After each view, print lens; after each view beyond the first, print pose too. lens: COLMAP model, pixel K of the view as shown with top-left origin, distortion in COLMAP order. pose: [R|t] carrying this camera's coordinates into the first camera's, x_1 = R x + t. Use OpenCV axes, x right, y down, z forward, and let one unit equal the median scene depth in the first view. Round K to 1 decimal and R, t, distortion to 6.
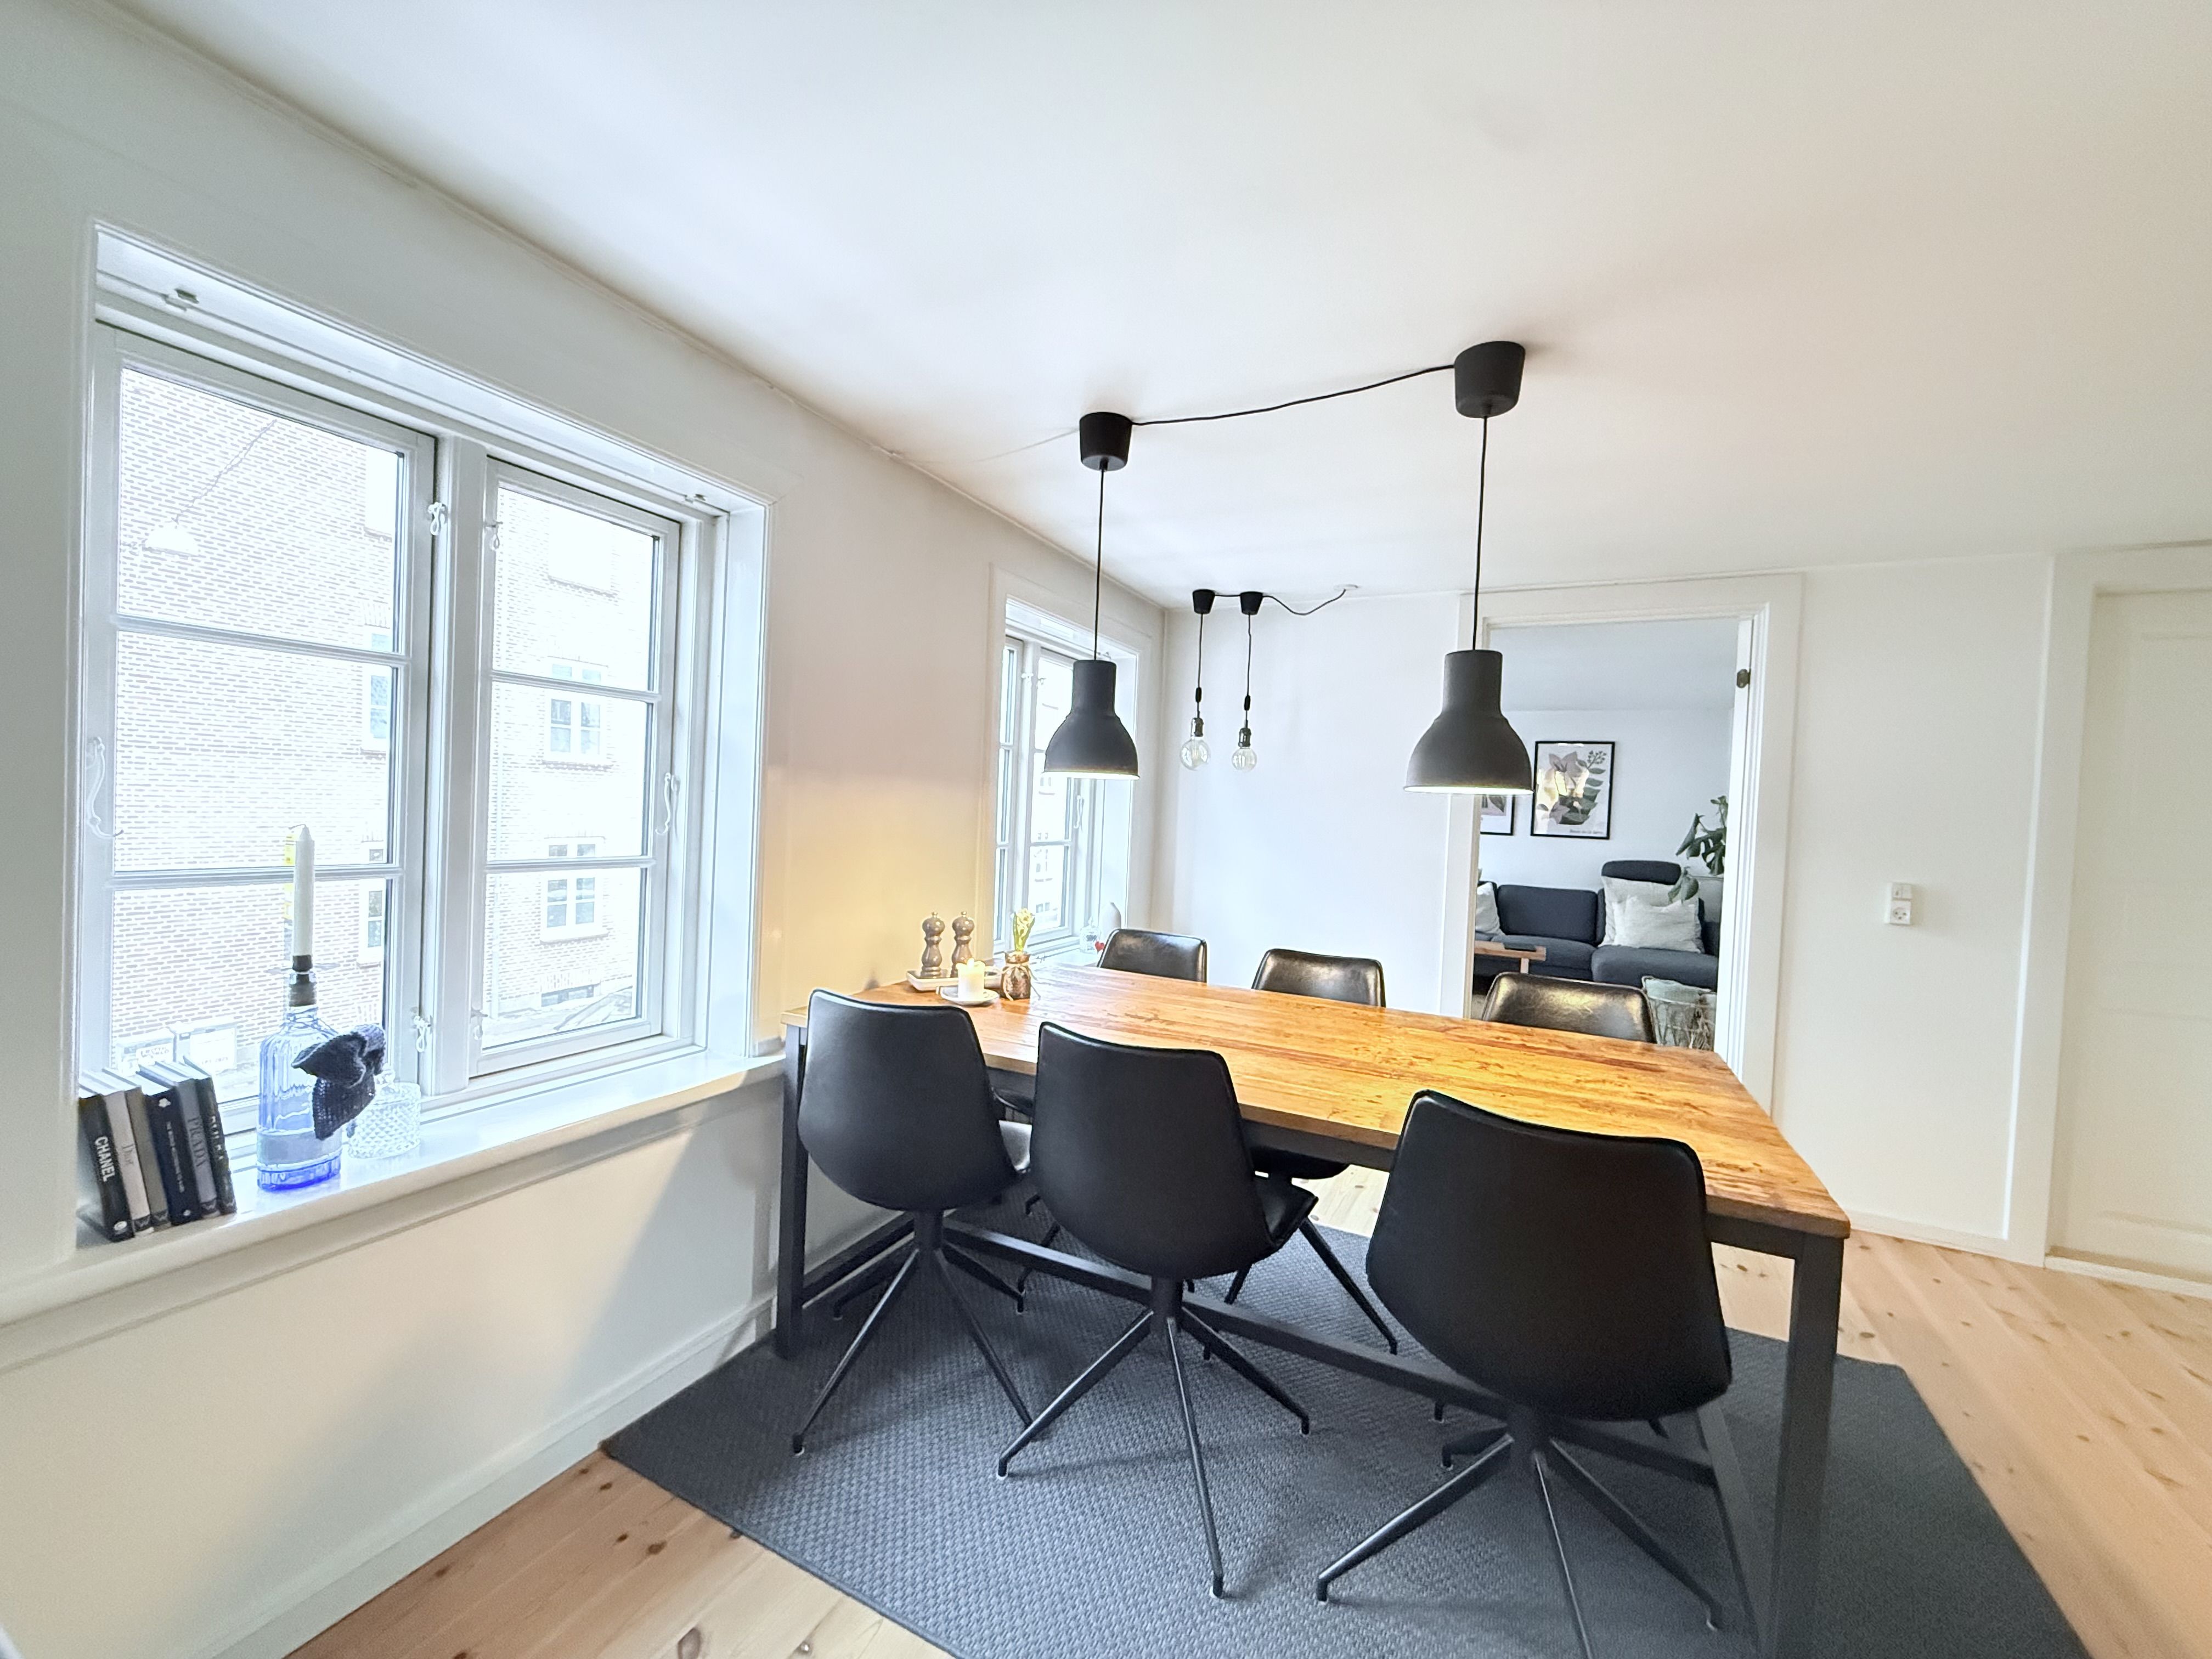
lens RADIAL K [[883.3, 0, 1106.8], [0, 883.3, 828.3], [0, 0, 1]] dist [-0.000877, 0.000083]
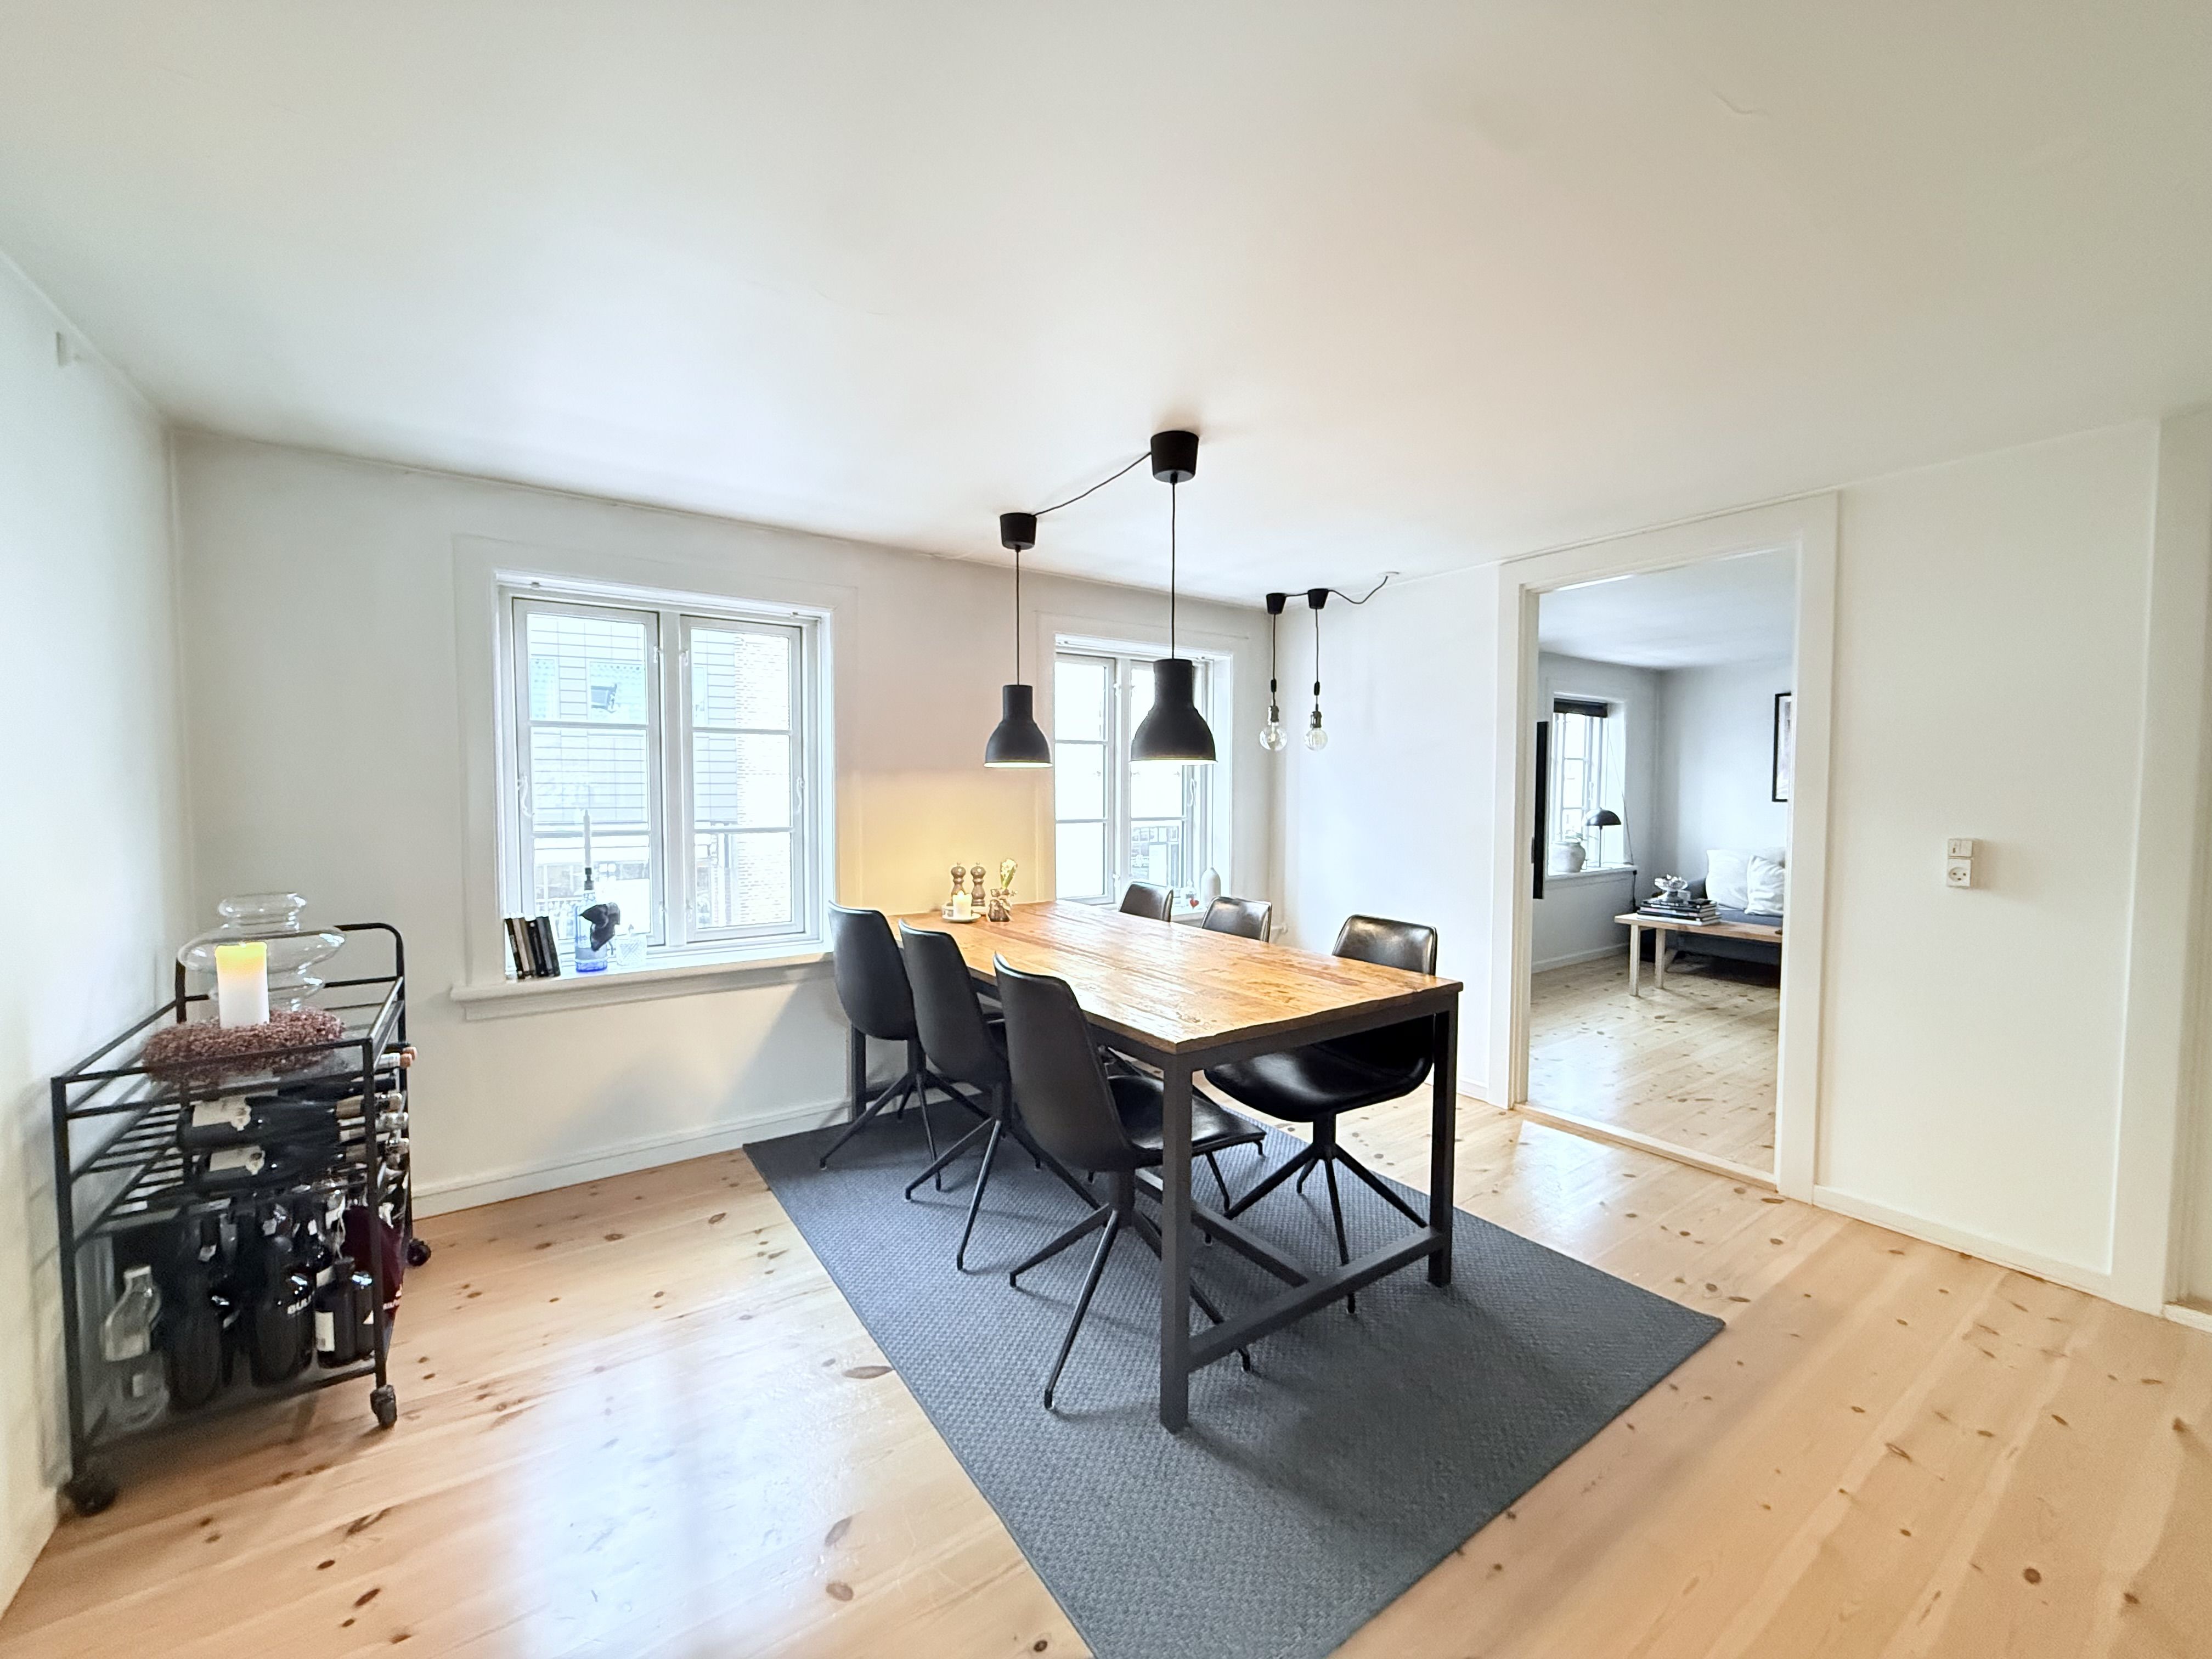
lens RADIAL K [[883.3, 0, 1097.0], [0, 883.3, 827.1], [0, 0, 1]] dist [-0.000877, 0.000083]
pose [[0.875915, -0.018346, -0.482117, 0.800499], [0.022816, 0.999734, 0.003410, 0.040320], [0.481926, -0.013986, 0.876100, -0.201940]]
